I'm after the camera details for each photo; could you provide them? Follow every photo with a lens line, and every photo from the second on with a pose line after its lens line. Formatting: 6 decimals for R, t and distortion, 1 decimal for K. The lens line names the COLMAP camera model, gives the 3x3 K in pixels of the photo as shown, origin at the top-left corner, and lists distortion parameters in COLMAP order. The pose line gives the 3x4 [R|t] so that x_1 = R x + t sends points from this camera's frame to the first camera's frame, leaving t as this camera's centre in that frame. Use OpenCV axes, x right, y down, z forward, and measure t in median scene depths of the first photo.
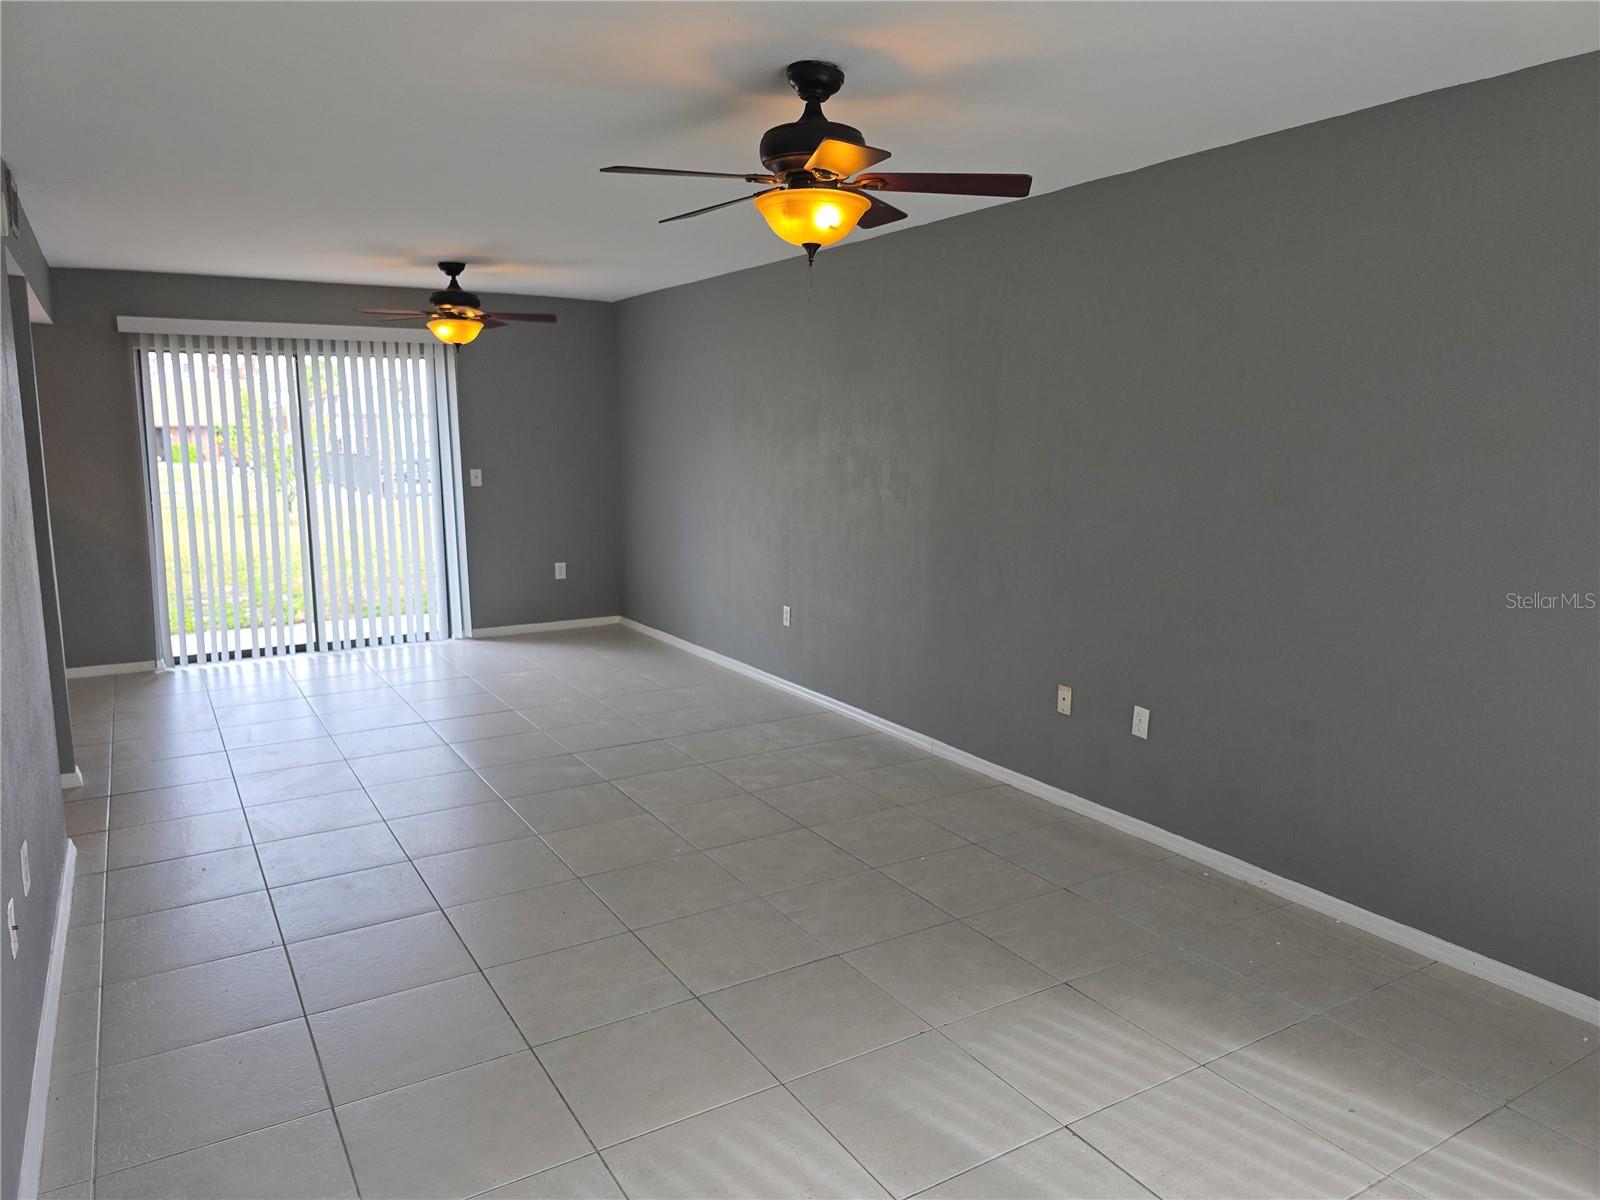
lens RADIAL K [[1081.7, 0, 794.2], [0, 1081.7, 603.2], [0, 0, 1]] dist [0.083449, -0.084398]
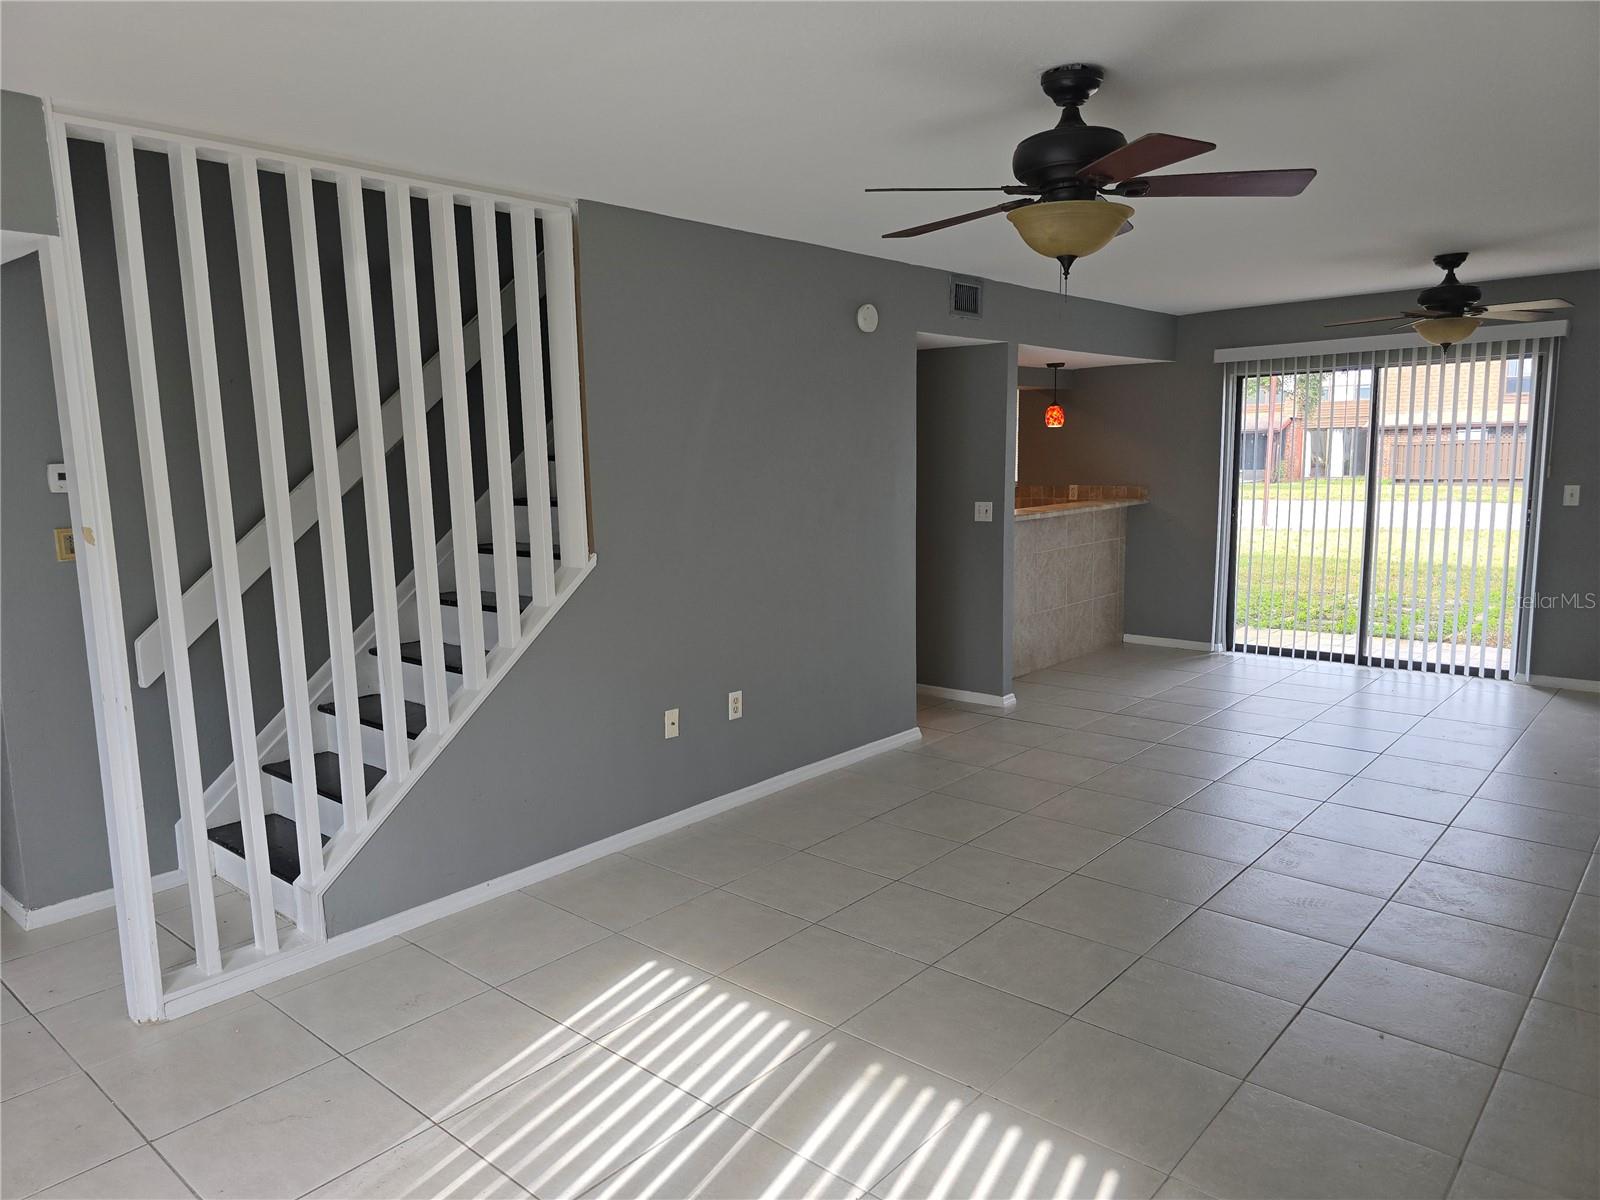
lens RADIAL K [[1081.7, 0, 794.2], [0, 1081.7, 603.2], [0, 0, 1]] dist [0.083449, -0.084398]
pose [[0.298054, 0.129839, -0.945677, 0.376186], [-0.135773, 0.986399, 0.092638, -0.035968], [0.944844, 0.100786, 0.311629, 0.214504]]
